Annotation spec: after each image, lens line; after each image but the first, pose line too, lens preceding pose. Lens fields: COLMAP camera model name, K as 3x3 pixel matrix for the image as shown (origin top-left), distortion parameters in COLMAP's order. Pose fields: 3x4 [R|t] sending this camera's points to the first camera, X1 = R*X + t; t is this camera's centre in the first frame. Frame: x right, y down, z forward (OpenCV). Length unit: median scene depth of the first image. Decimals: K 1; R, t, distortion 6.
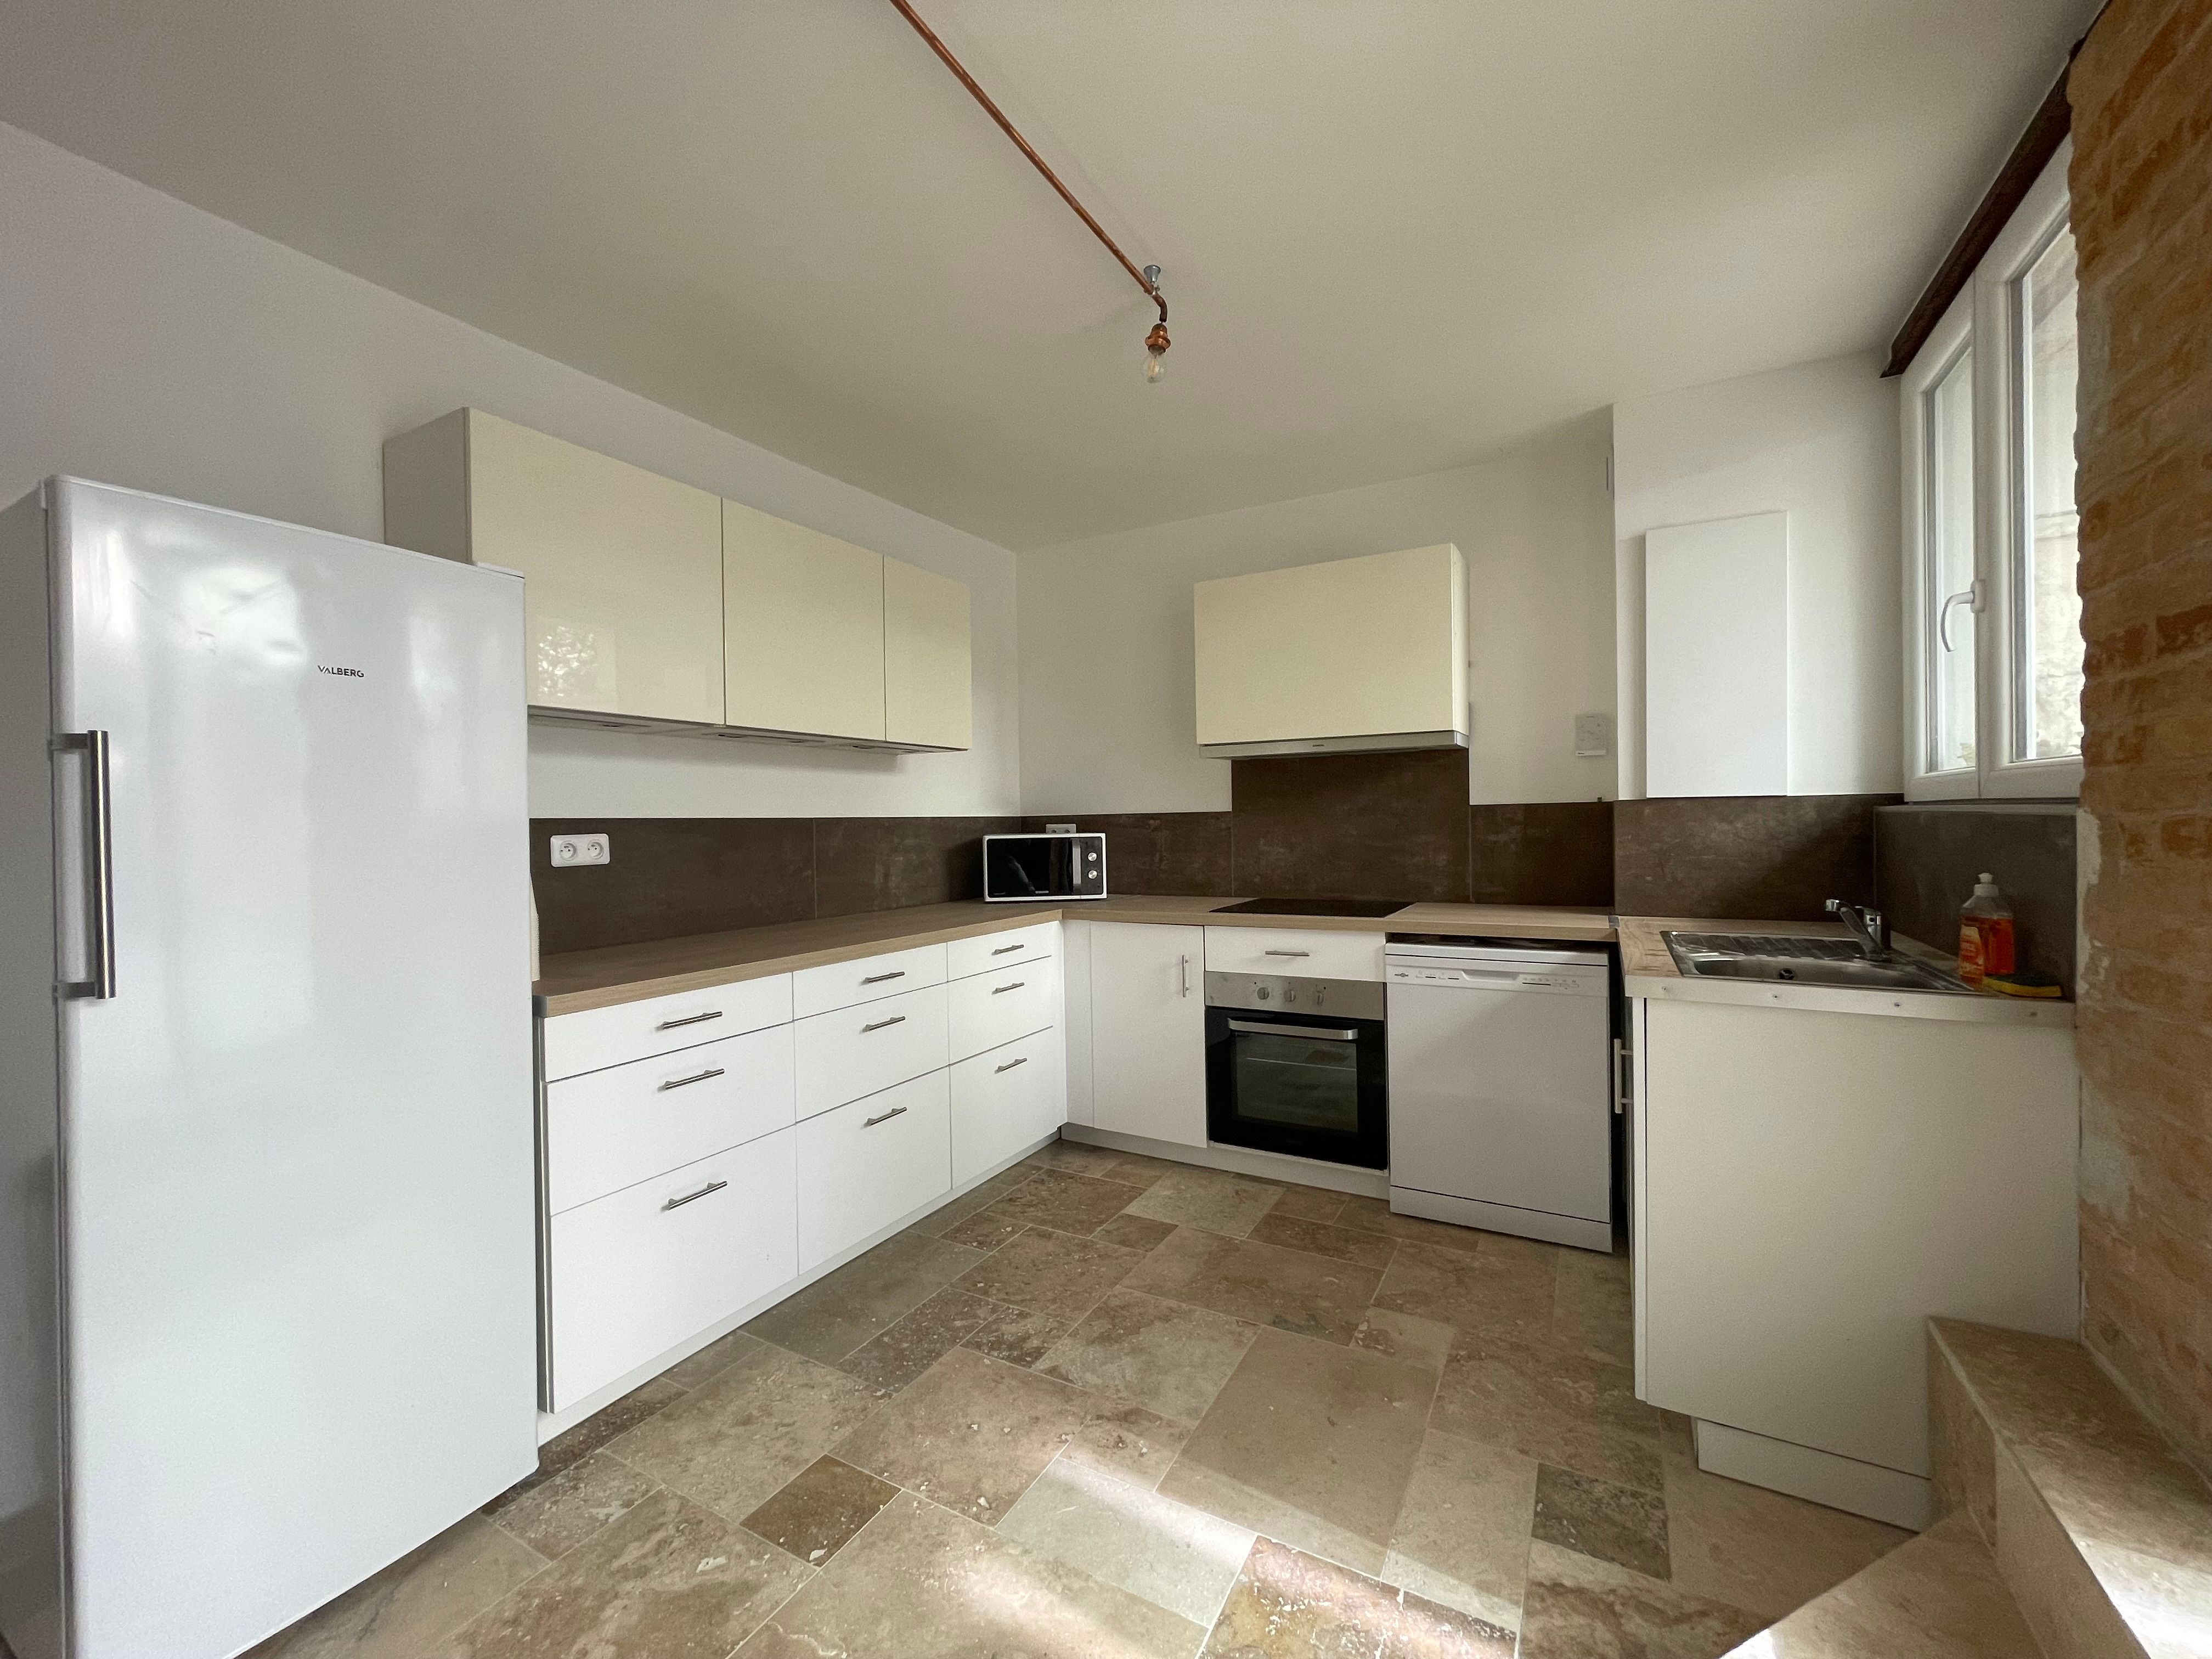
lens RADIAL K [[893.7, 0, 1103.2], [0, 893.7, 831.5], [0, 0, 1]] dist [-0.002249, -0.000088]
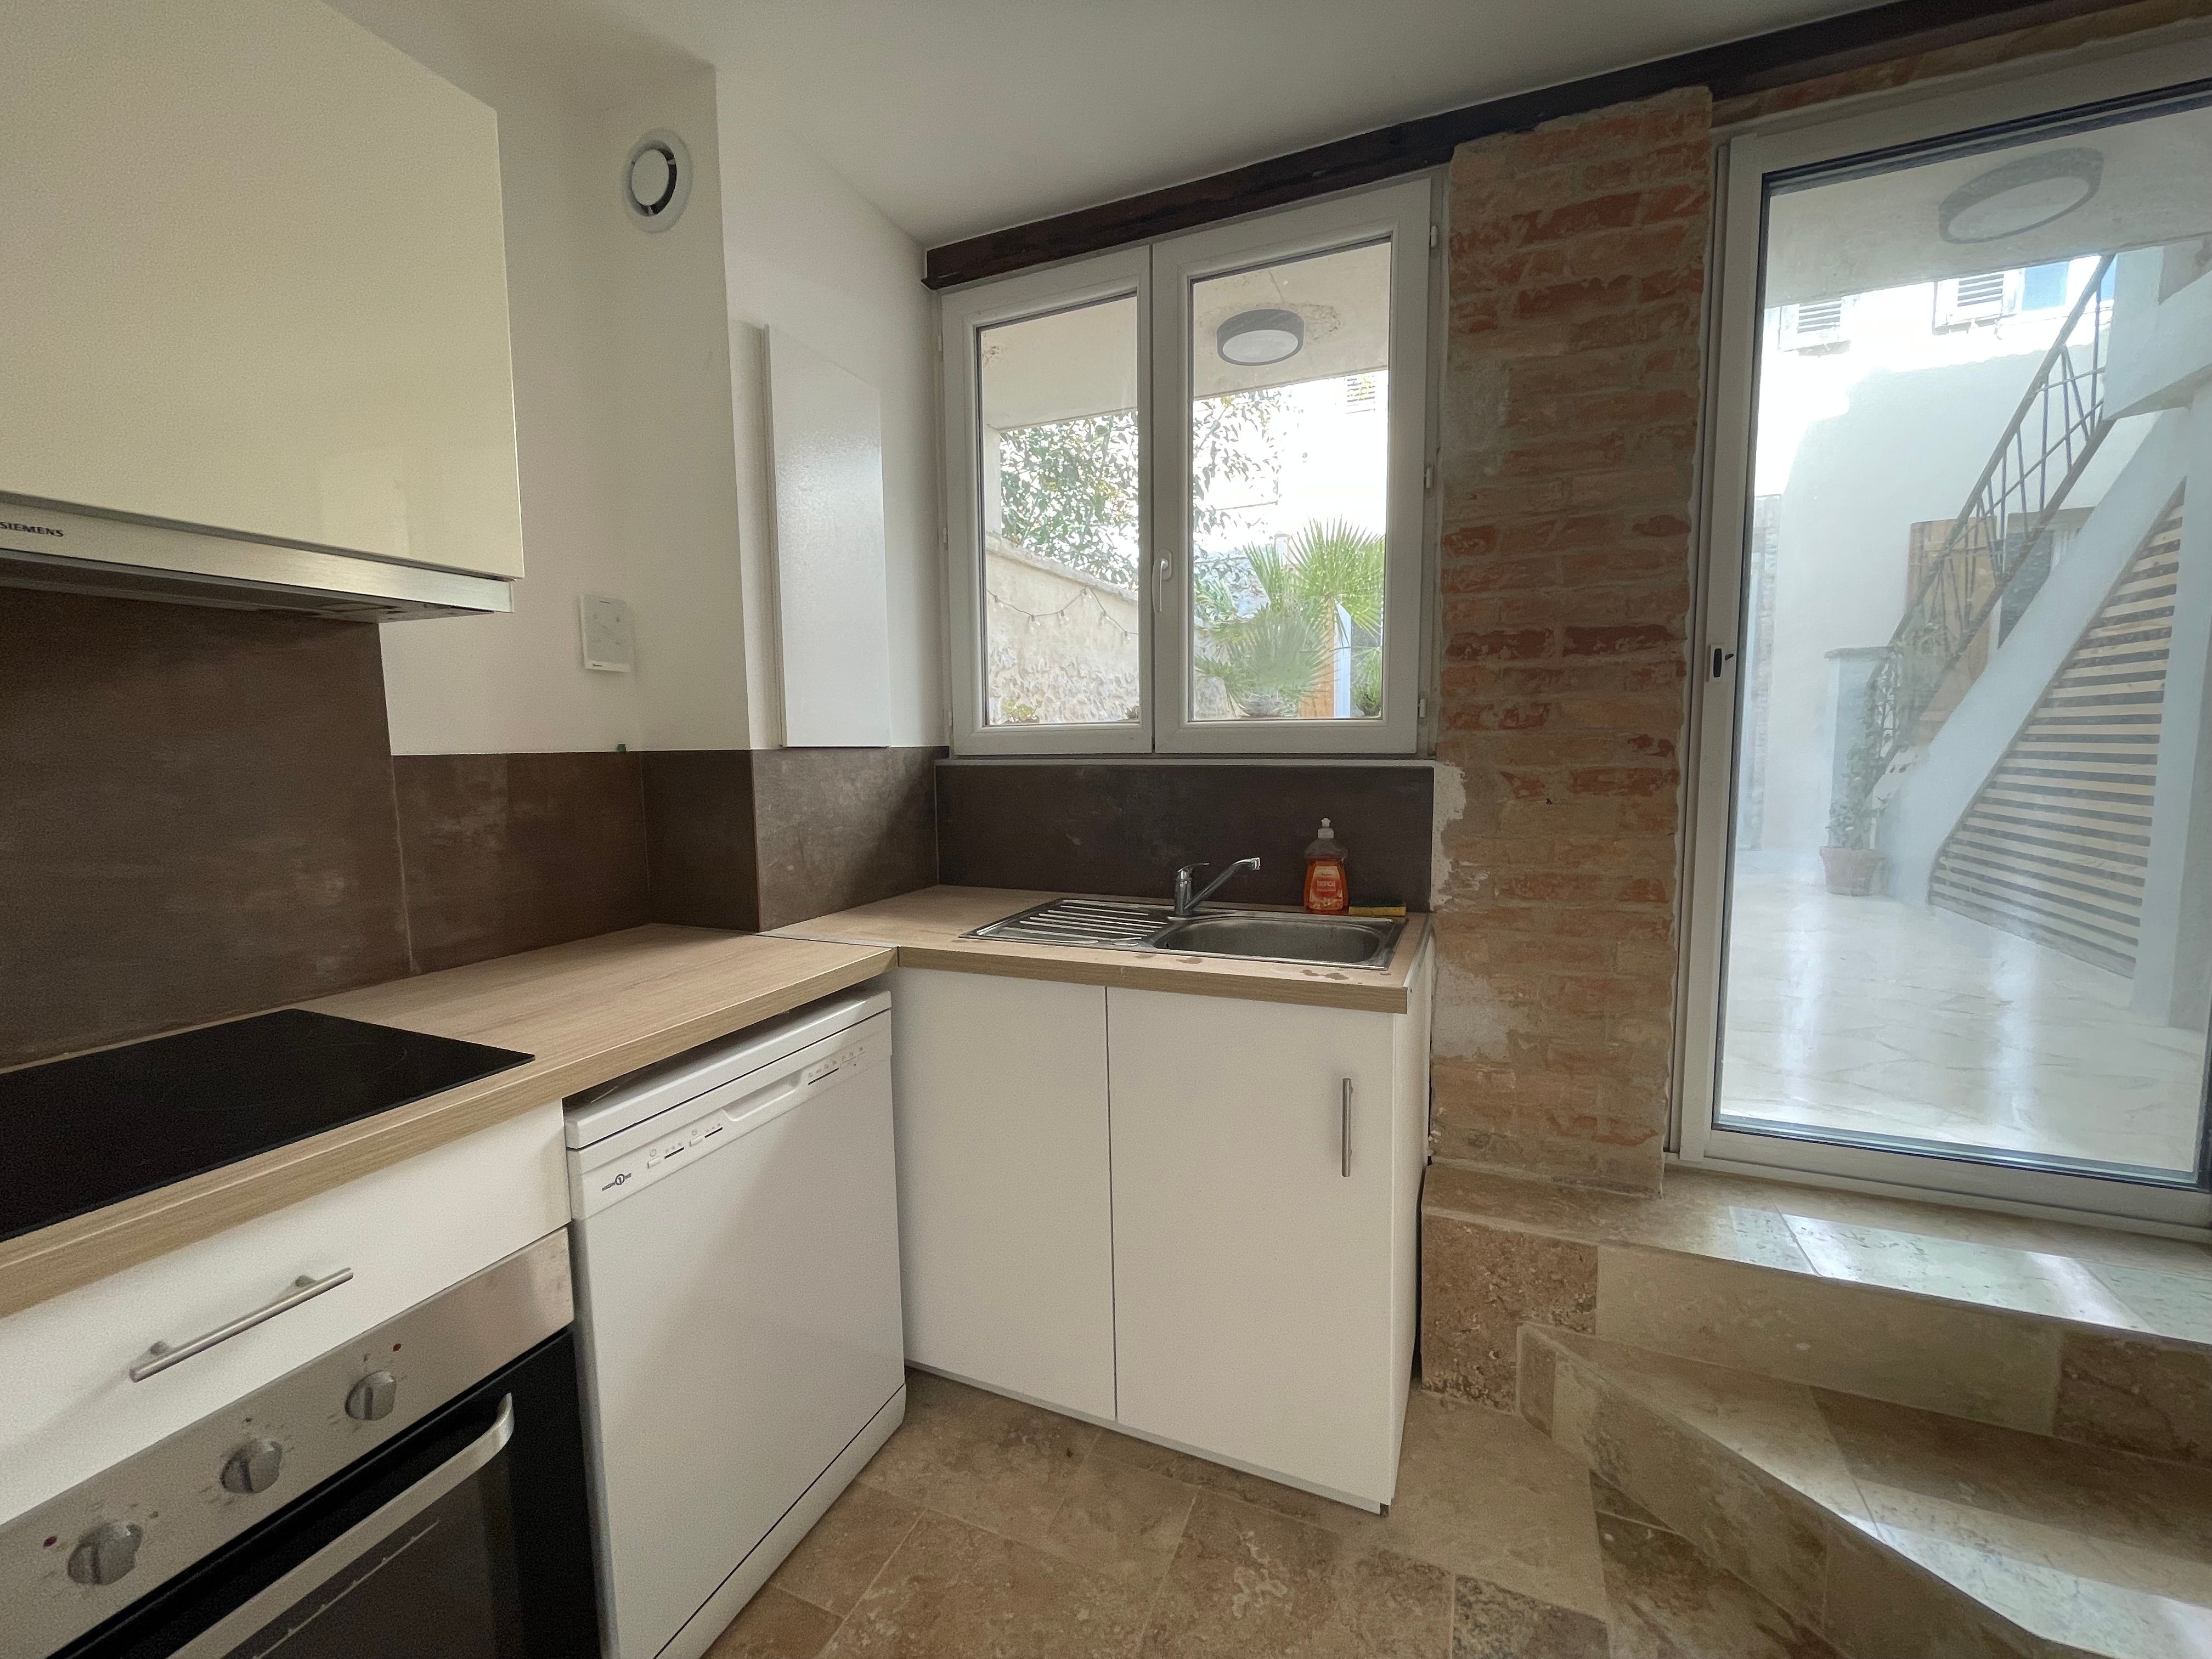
lens RADIAL K [[895.3, 0, 1103.0], [0, 895.3, 831.5], [0, 0, 1]] dist [-0.001568, -0.000650]
pose [[-0.105811, -0.079151, 0.991231, -0.076193], [0.026332, 0.996254, 0.082363, -0.023568], [-0.994038, 0.034816, -0.103330, 0.837035]]
